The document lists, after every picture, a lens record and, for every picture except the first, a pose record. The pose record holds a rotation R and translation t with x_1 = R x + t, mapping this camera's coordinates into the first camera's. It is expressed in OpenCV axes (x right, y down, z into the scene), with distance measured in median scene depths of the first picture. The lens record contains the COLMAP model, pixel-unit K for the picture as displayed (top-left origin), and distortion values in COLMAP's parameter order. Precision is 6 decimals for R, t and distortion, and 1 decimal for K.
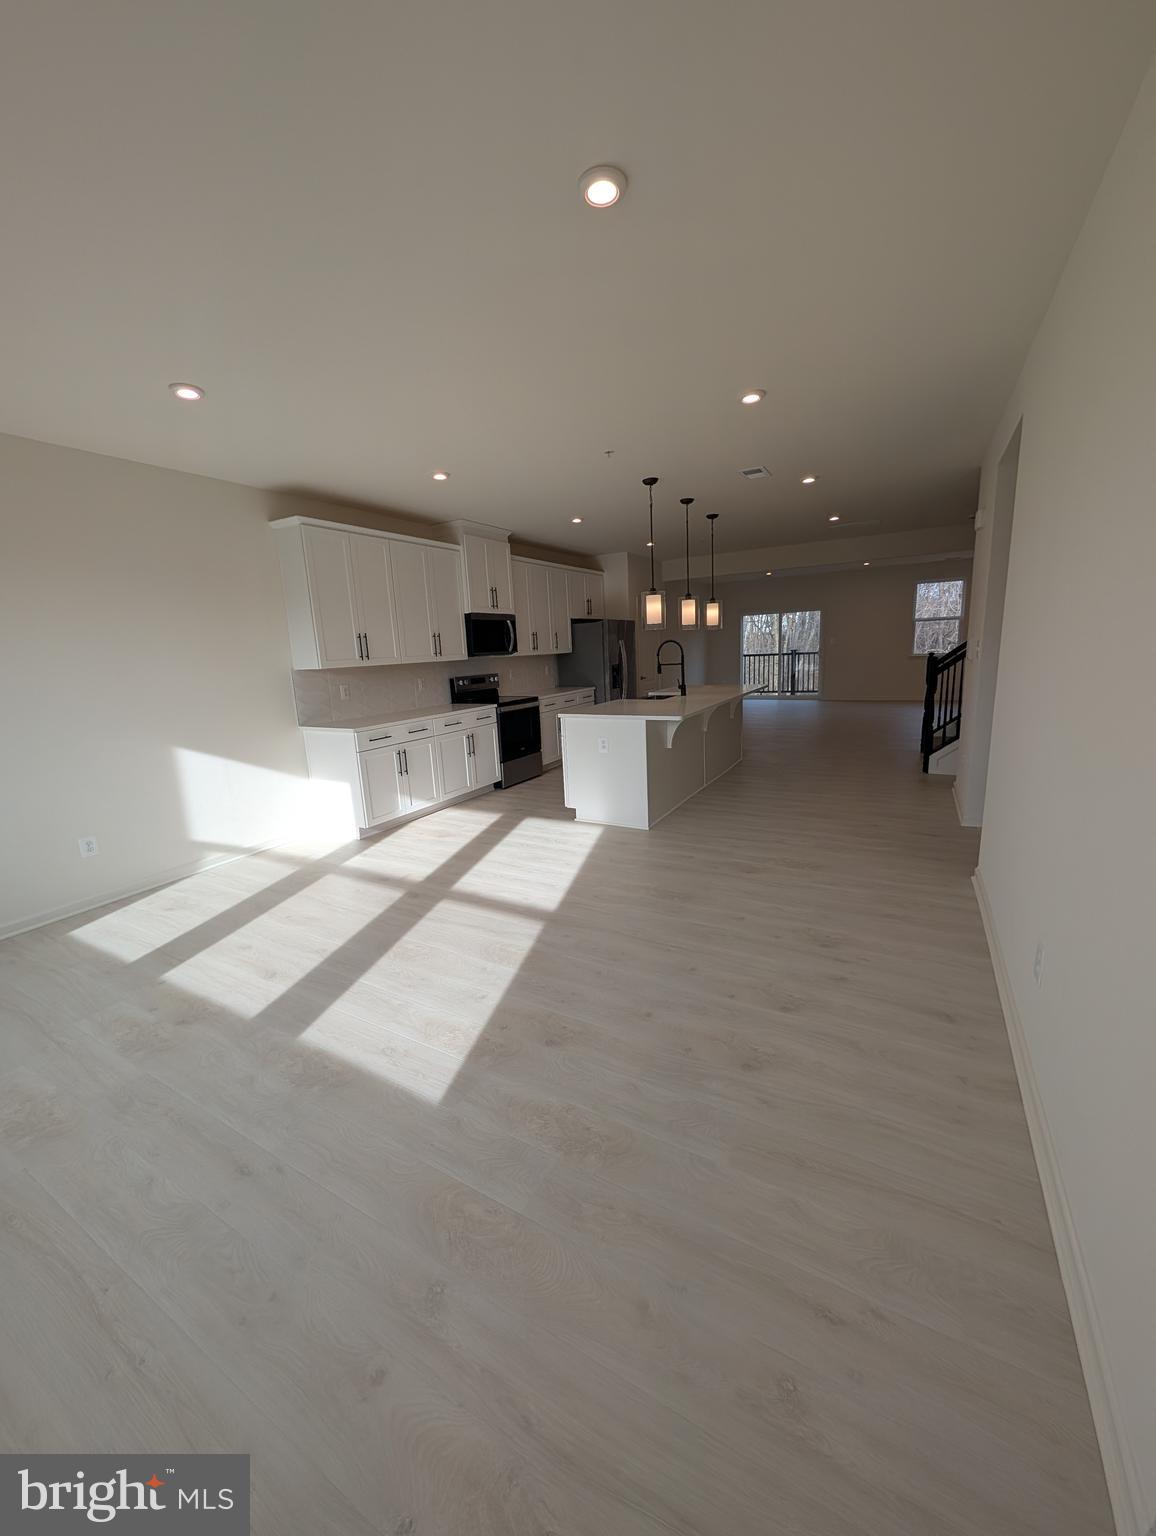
lens RADIAL K [[581.1, 0, 580.8], [0, 581.1, 767.3], [0, 0, 1]] dist [0.001240, 0.000564]
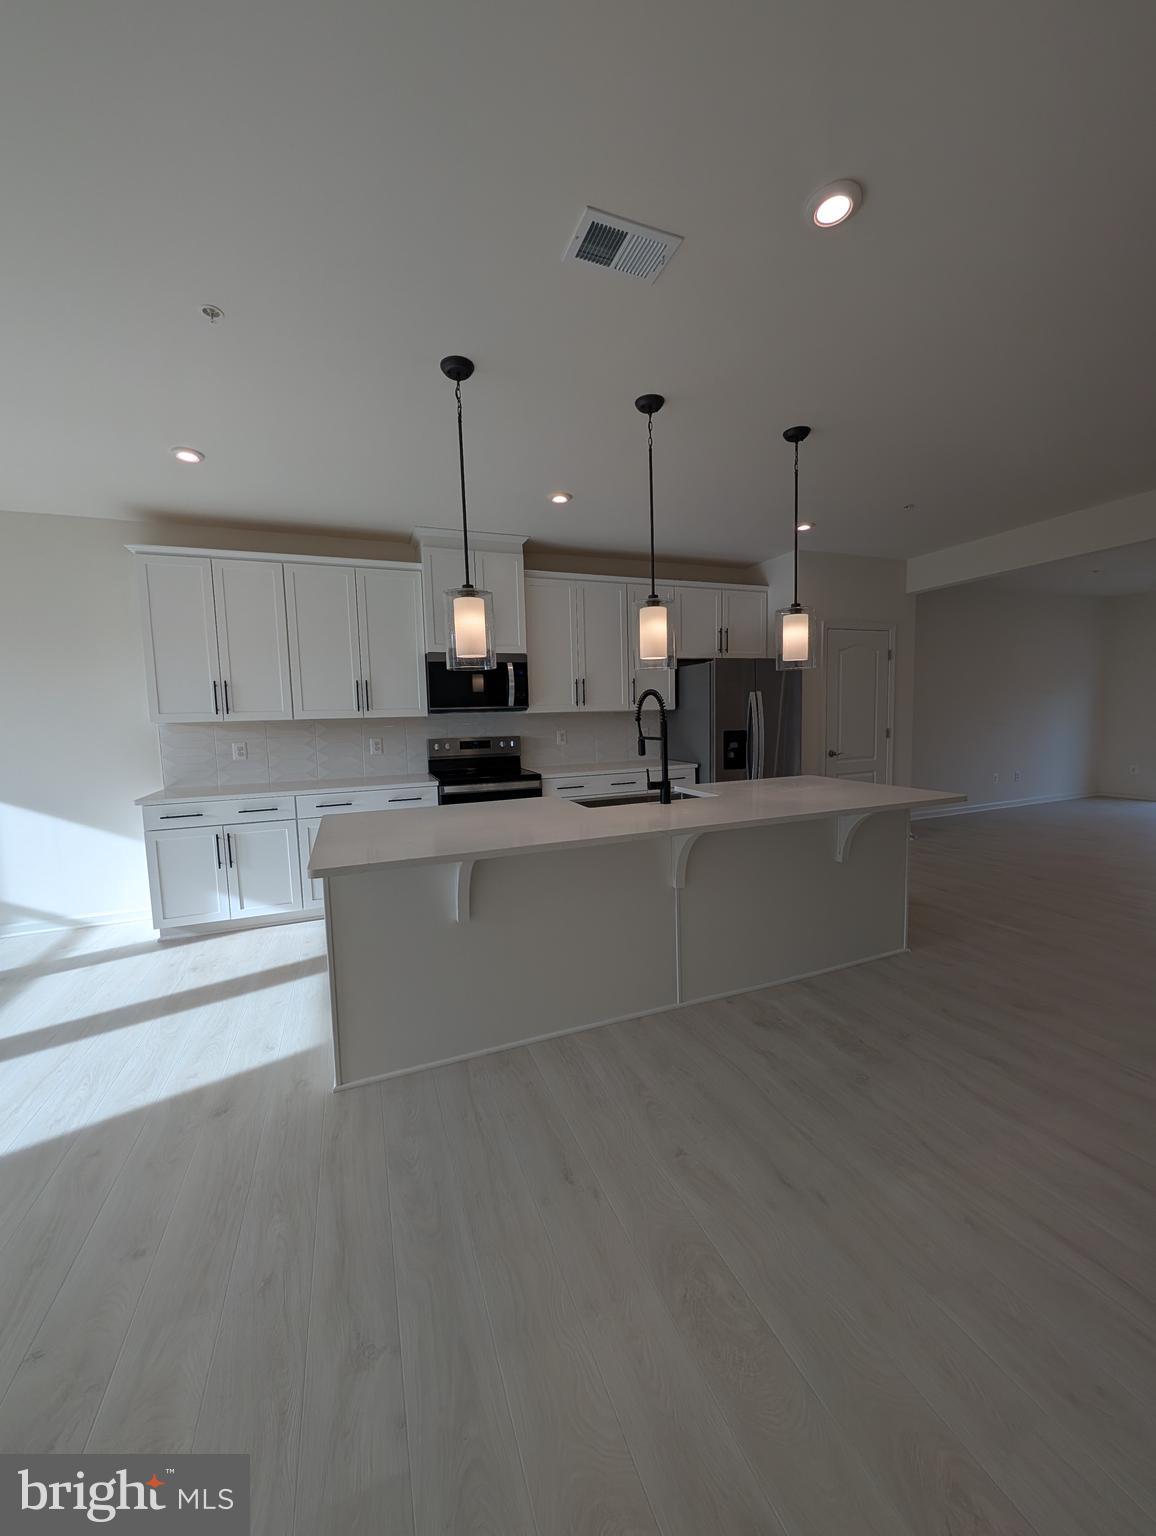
lens RADIAL K [[581.1, 0, 580.8], [0, 581.1, 767.3], [0, 0, 1]] dist [0.001240, 0.000564]
pose [[0.779357, 0.088091, -0.620357, 0.433393], [-0.137901, 0.989907, -0.032678, -0.131008], [0.611217, 0.111016, 0.783639, 0.581564]]
